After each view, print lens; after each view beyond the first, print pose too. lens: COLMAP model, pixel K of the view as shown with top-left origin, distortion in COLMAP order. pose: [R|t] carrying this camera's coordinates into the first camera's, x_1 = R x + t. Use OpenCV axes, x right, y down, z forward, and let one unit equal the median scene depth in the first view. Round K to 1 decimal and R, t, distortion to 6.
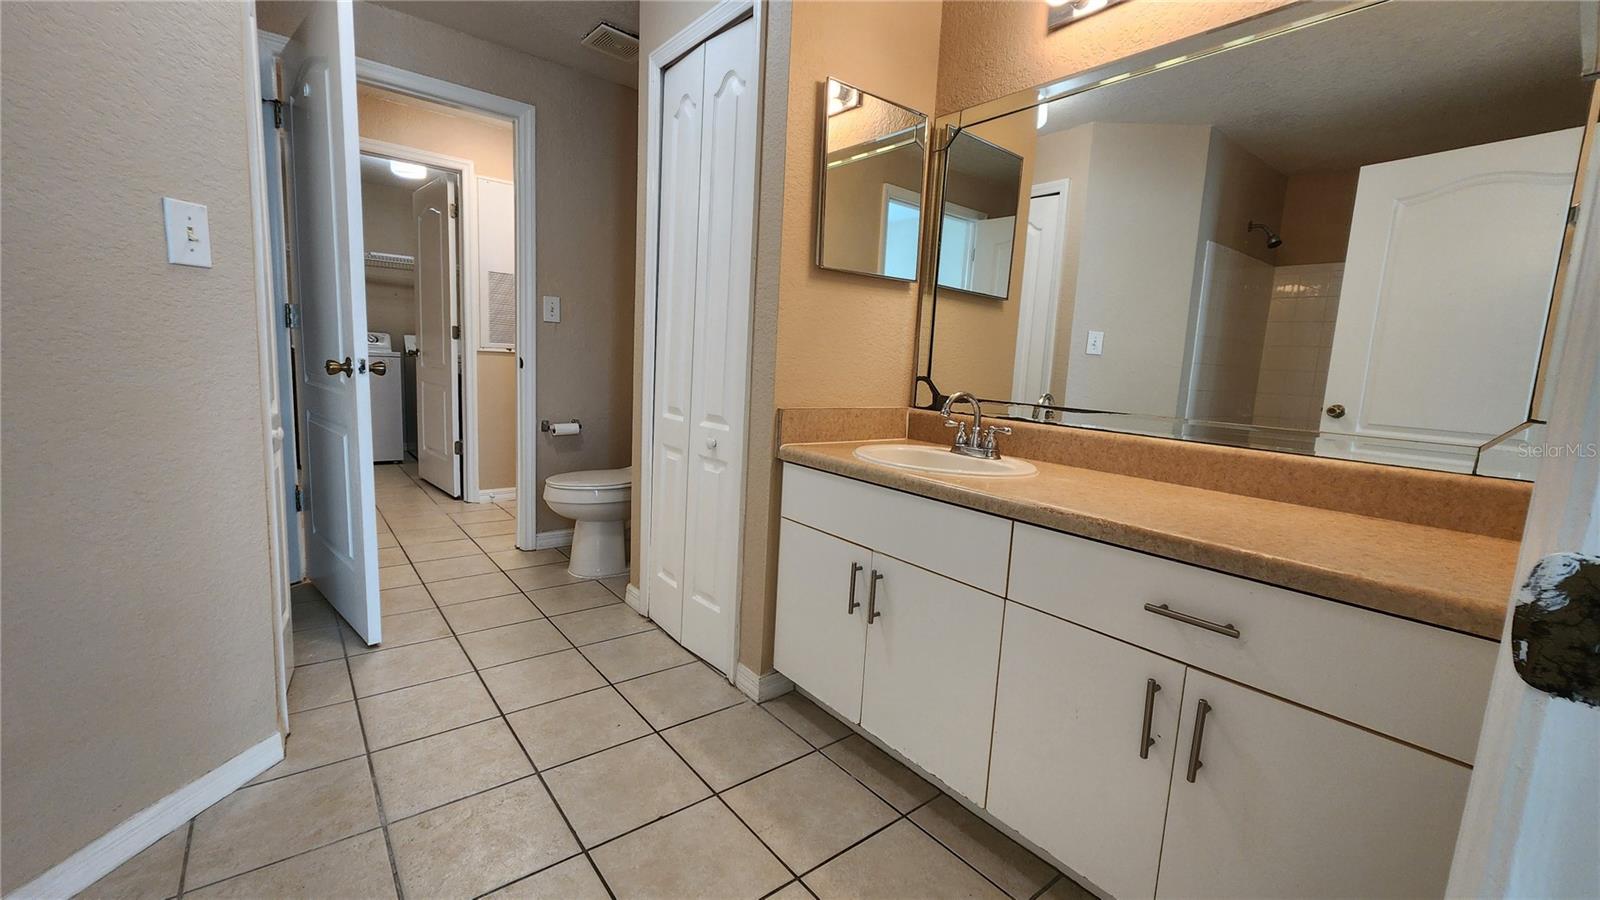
lens RADIAL K [[652.7, 0, 816.0], [0, 652.7, 449.4], [0, 0, 1]] dist [0.001617, -0.001739]
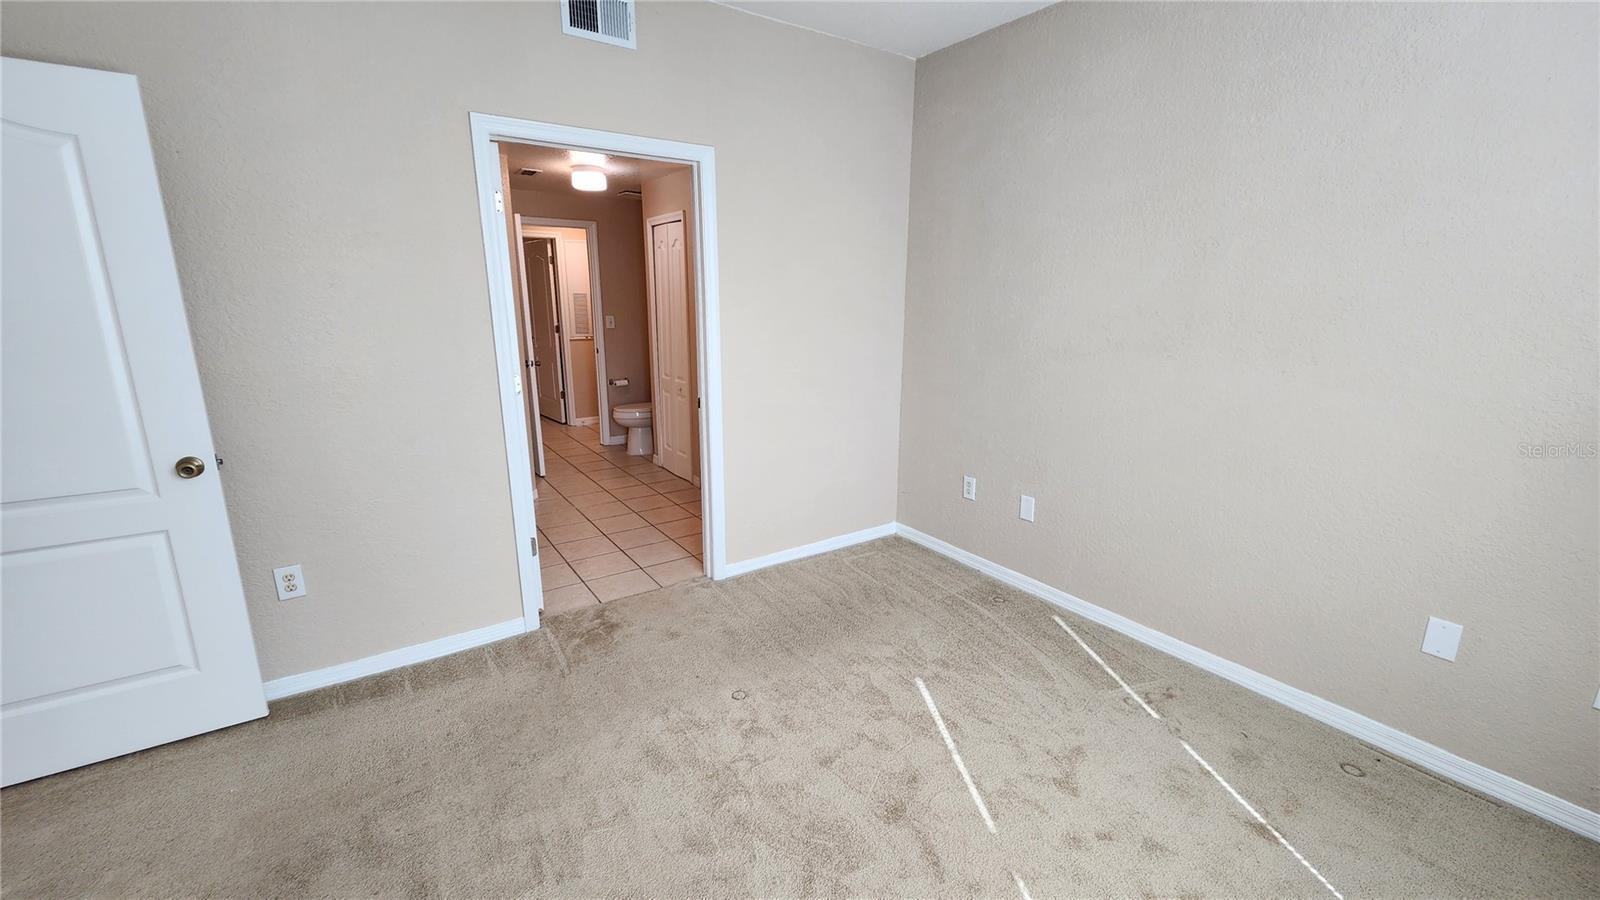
lens RADIAL K [[652.7, 0, 810.0], [0, 652.7, 449.3], [0, 0, 1]] dist [0.001617, -0.001739]
pose [[0.995608, -0.028686, -0.089116, 0.429706], [0.036932, 0.995046, 0.092306, 0.008195], [0.086026, -0.095192, 0.991735, -1.124460]]
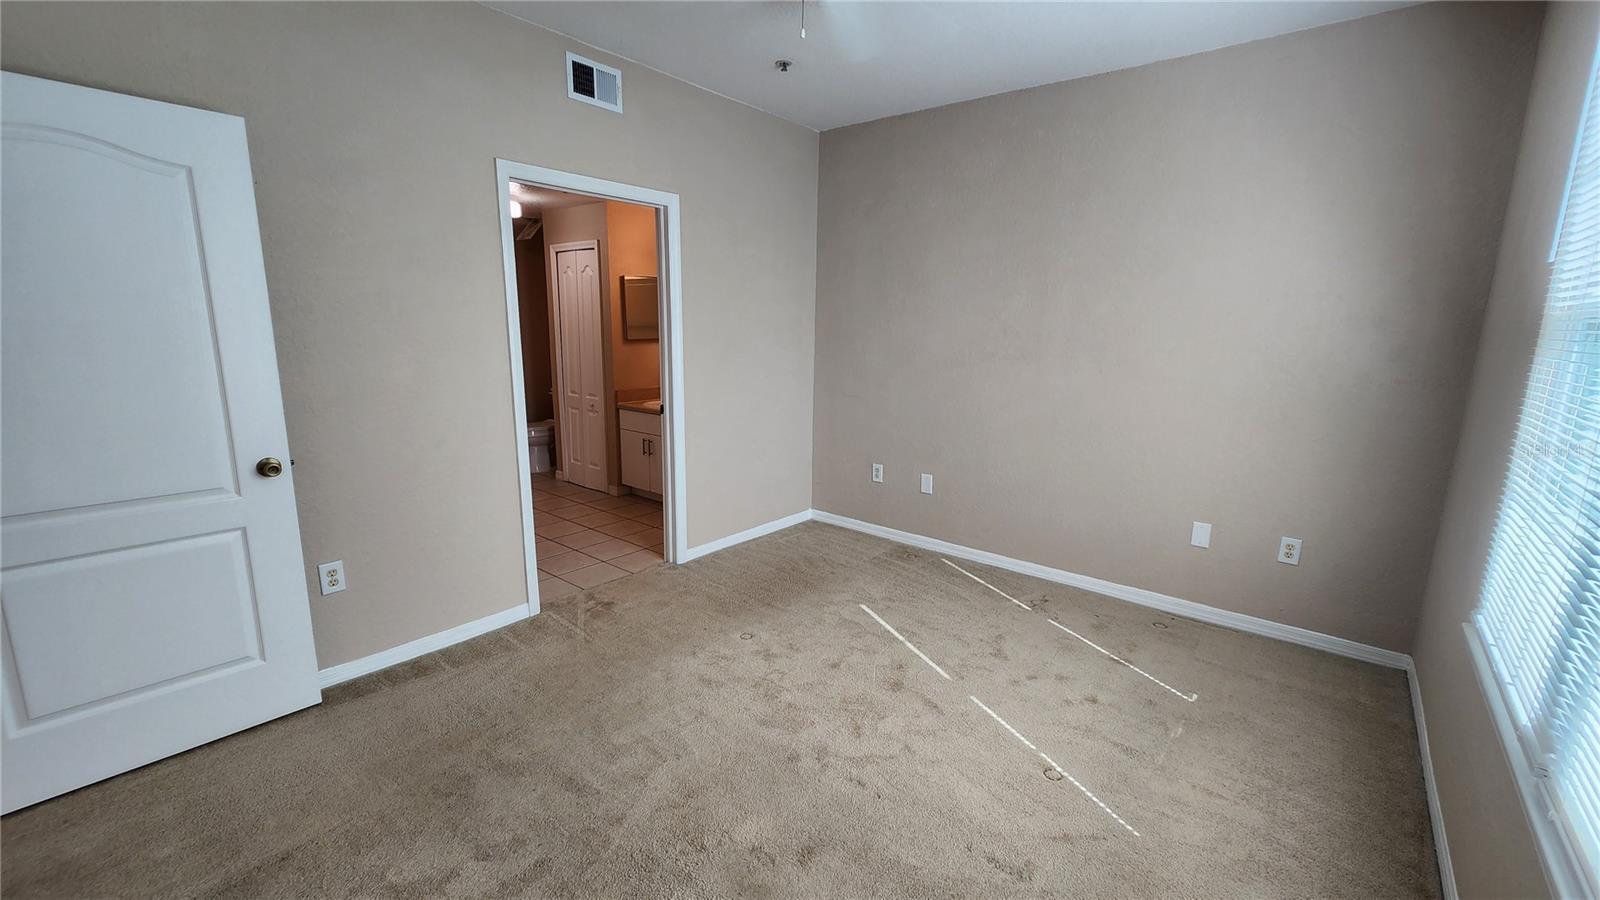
lens RADIAL K [[652.7, 0, 806.3], [0, 652.7, 452.1], [0, 0, 1]] dist [0.001617, -0.001739]
pose [[0.980868, -0.075180, 0.179570, 0.159199], [0.063016, 0.995375, 0.072516, 0.036347], [-0.184191, -0.059813, 0.981069, -1.378271]]
